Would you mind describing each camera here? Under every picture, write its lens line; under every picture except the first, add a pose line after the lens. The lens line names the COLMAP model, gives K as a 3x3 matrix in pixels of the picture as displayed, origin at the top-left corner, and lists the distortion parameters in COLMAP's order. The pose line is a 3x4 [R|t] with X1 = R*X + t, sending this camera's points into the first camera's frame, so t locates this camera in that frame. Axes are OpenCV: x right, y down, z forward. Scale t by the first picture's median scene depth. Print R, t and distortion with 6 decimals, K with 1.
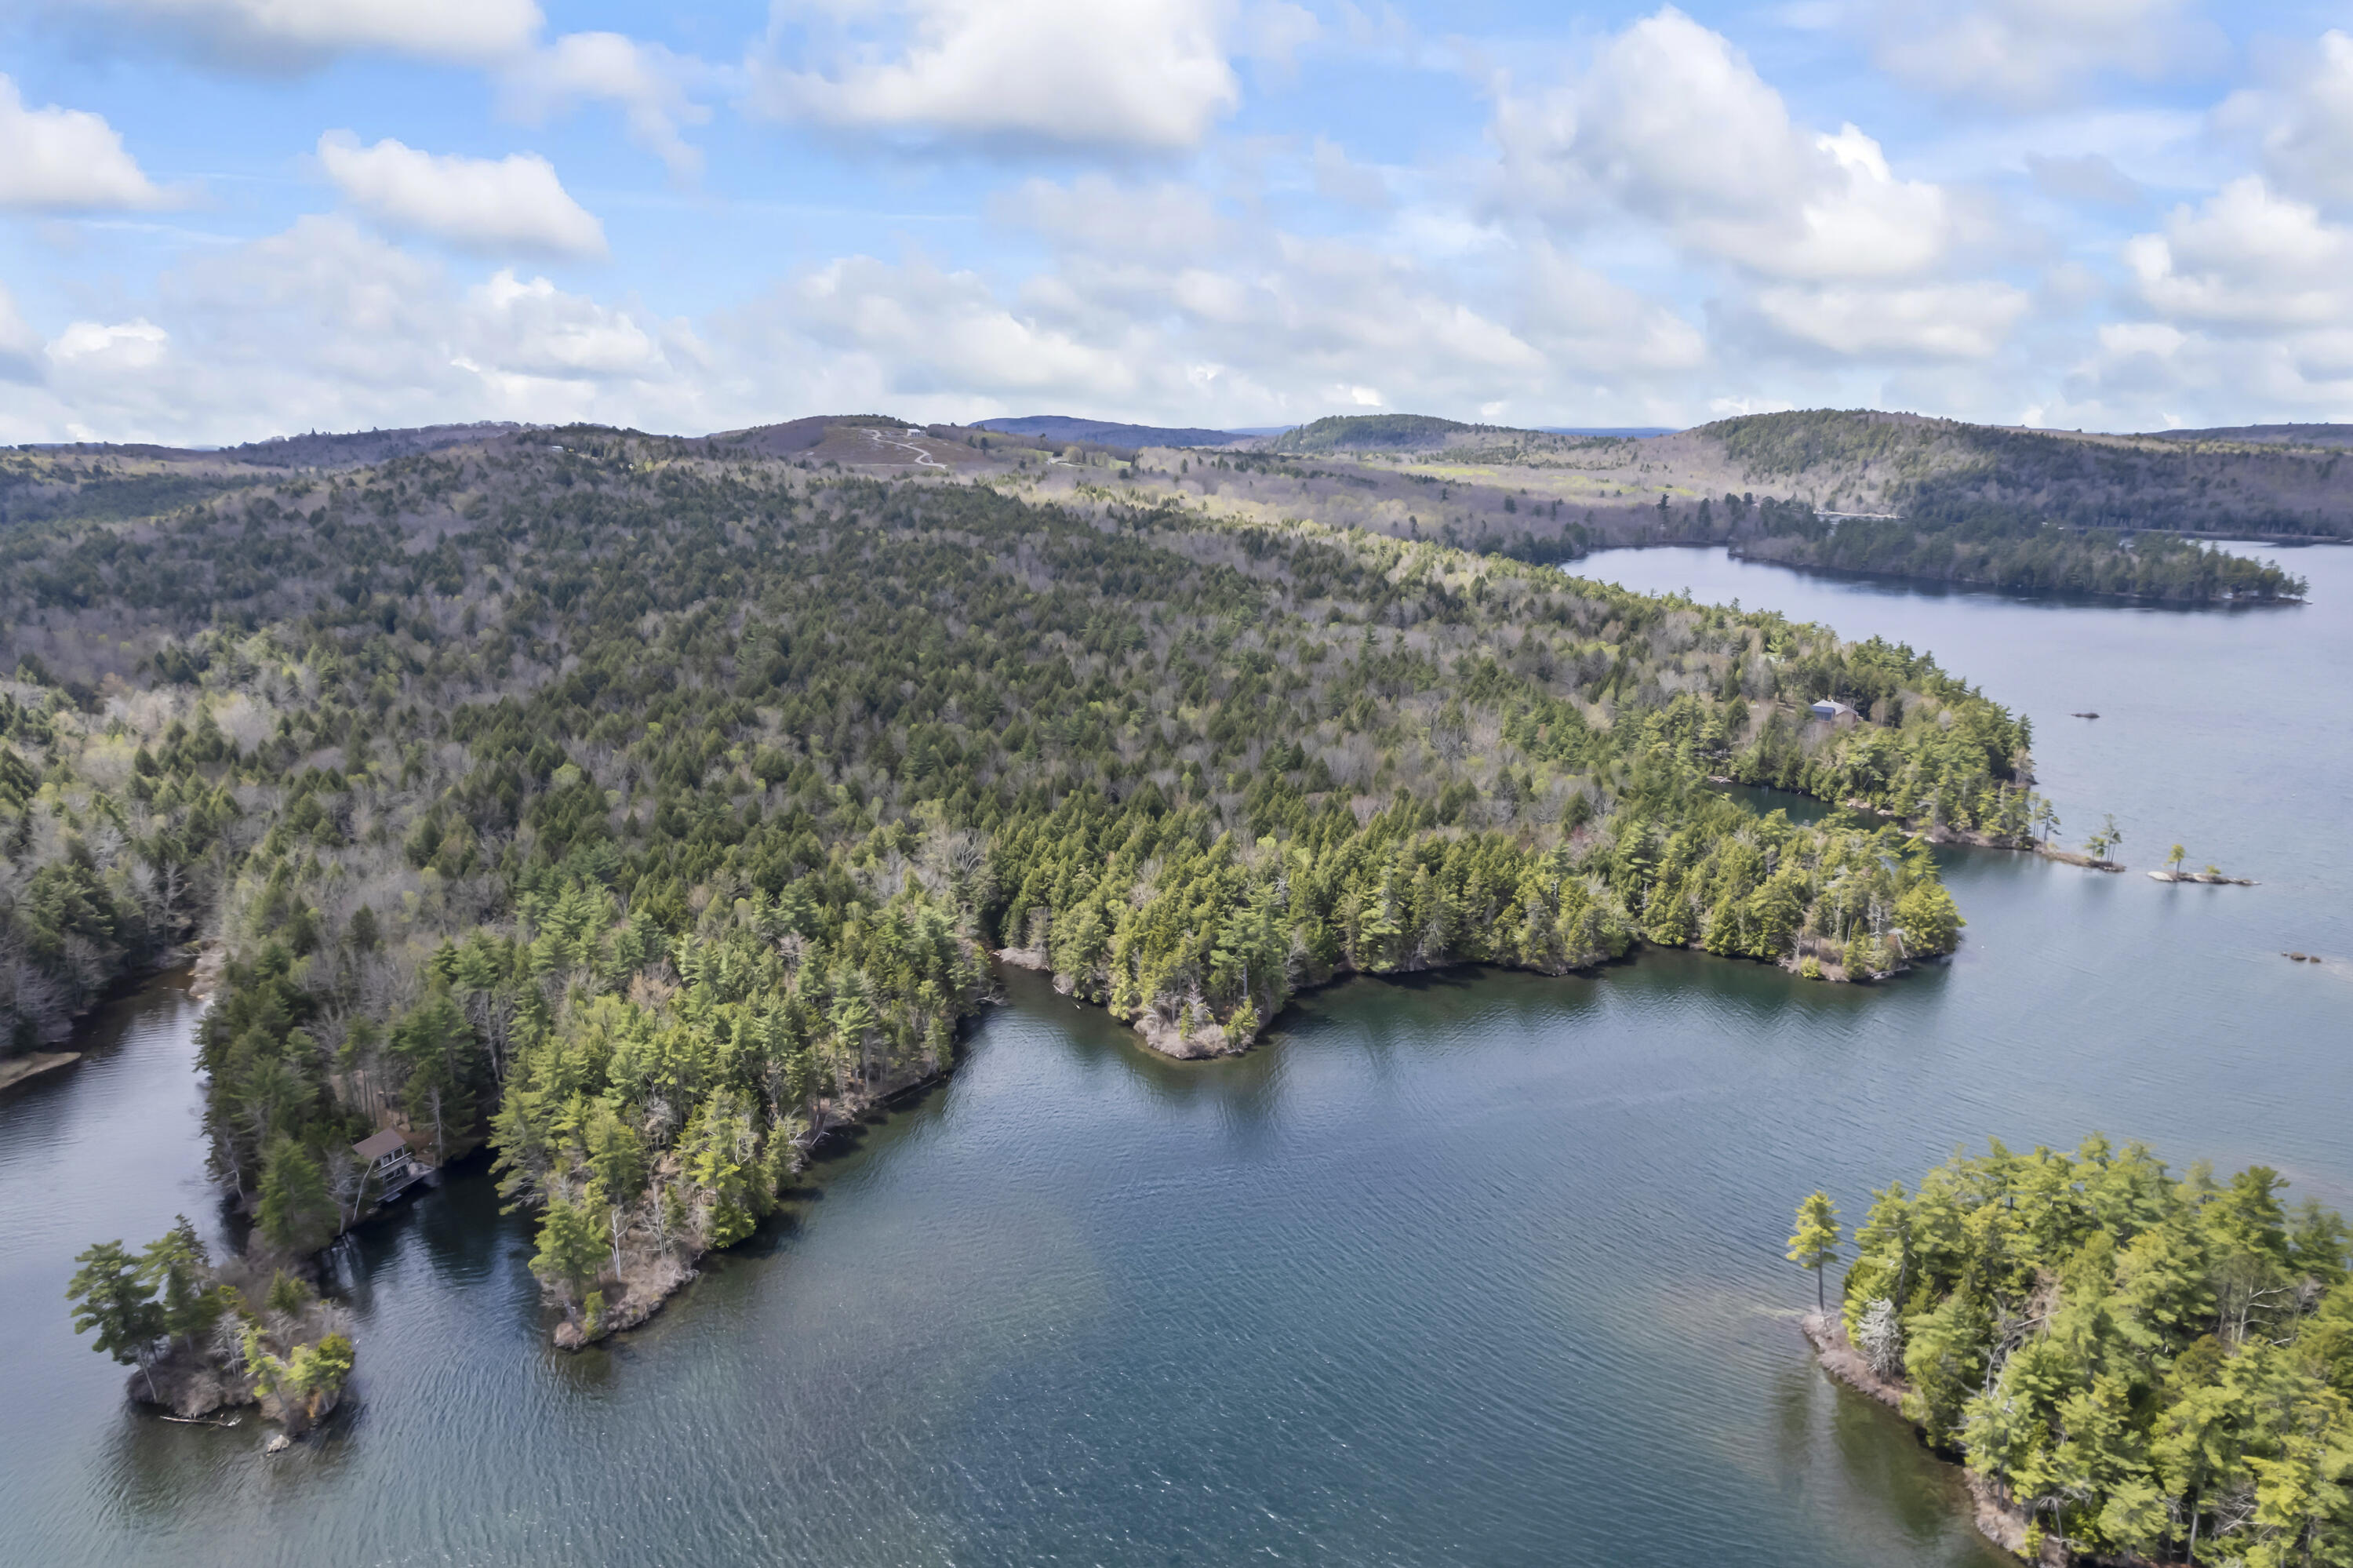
lens RADIAL K [[1489.3, 0, 1177.0], [0, 1489.3, 810.1], [0, 0, 1]] dist [-0.085087, 0.067913]
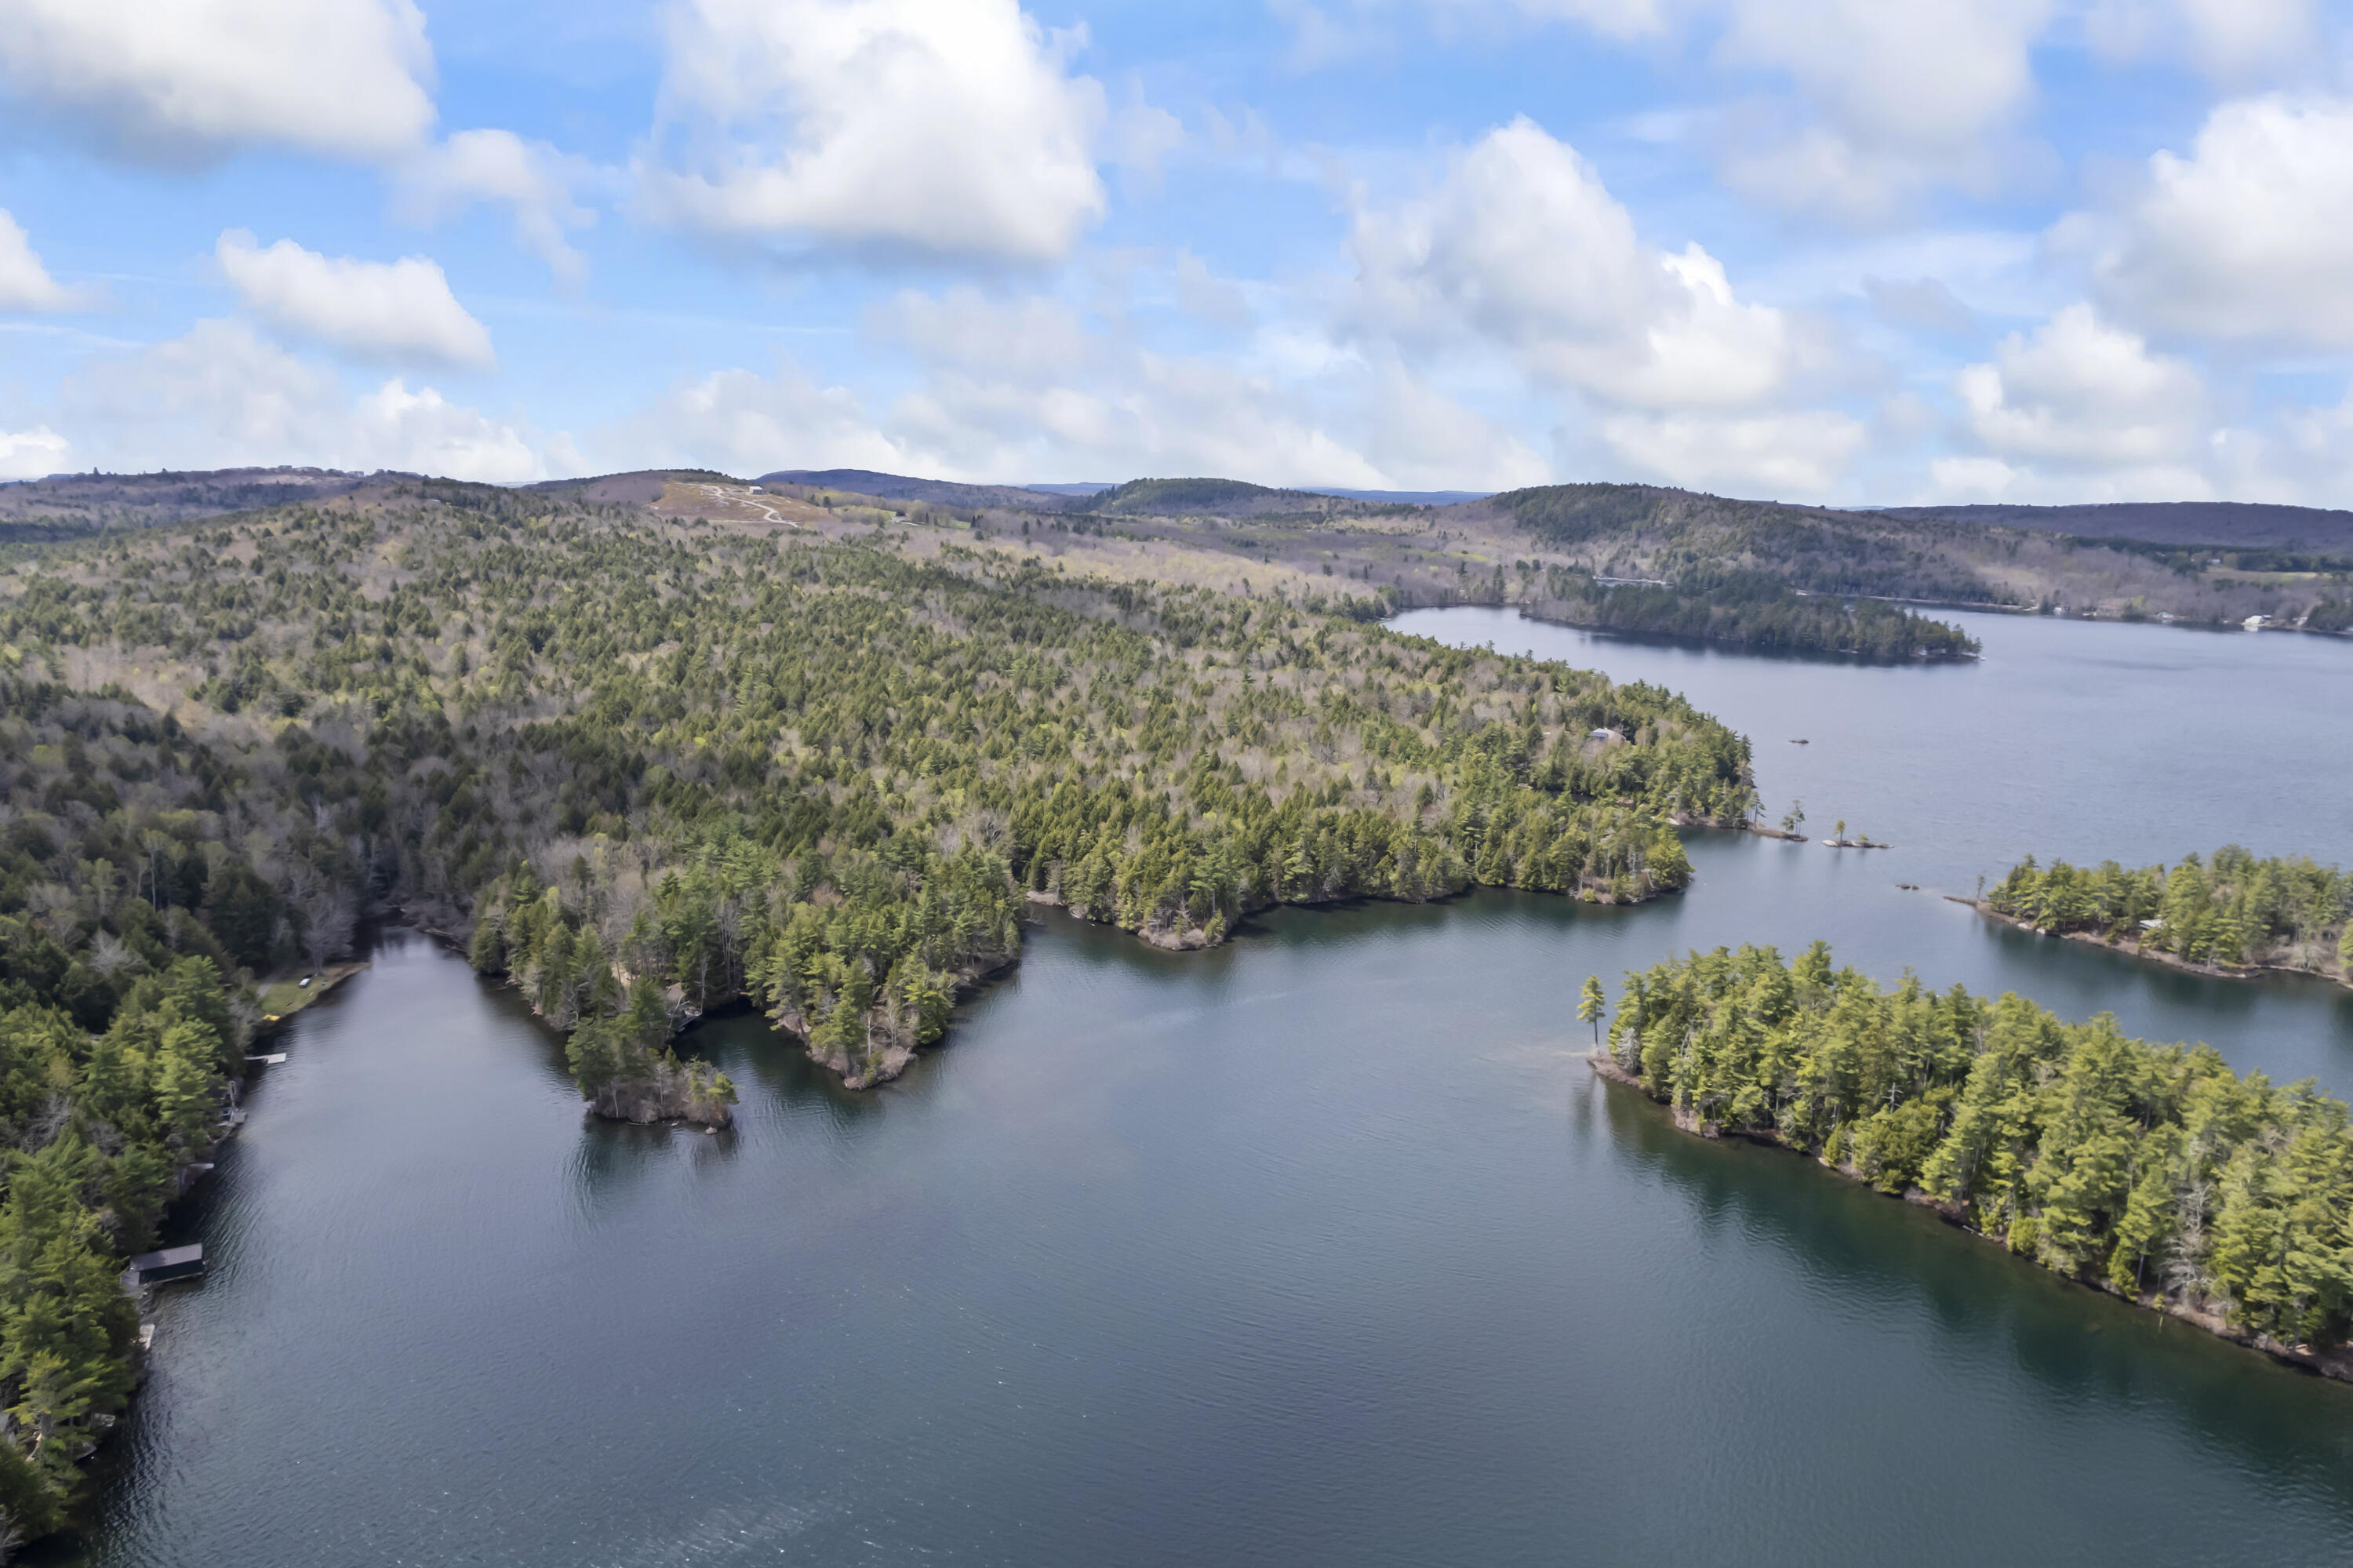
lens RADIAL K [[1507.9, 0, 1180.5], [0, 1507.9, 831.1], [0, 0, 1]] dist [-0.081274, 0.080863]
pose [[0.990723, -0.008019, 0.135658, -0.135431], [0.011578, 0.999609, -0.025467, 0.061420], [-0.135401, 0.026802, 0.990428, -0.330713]]
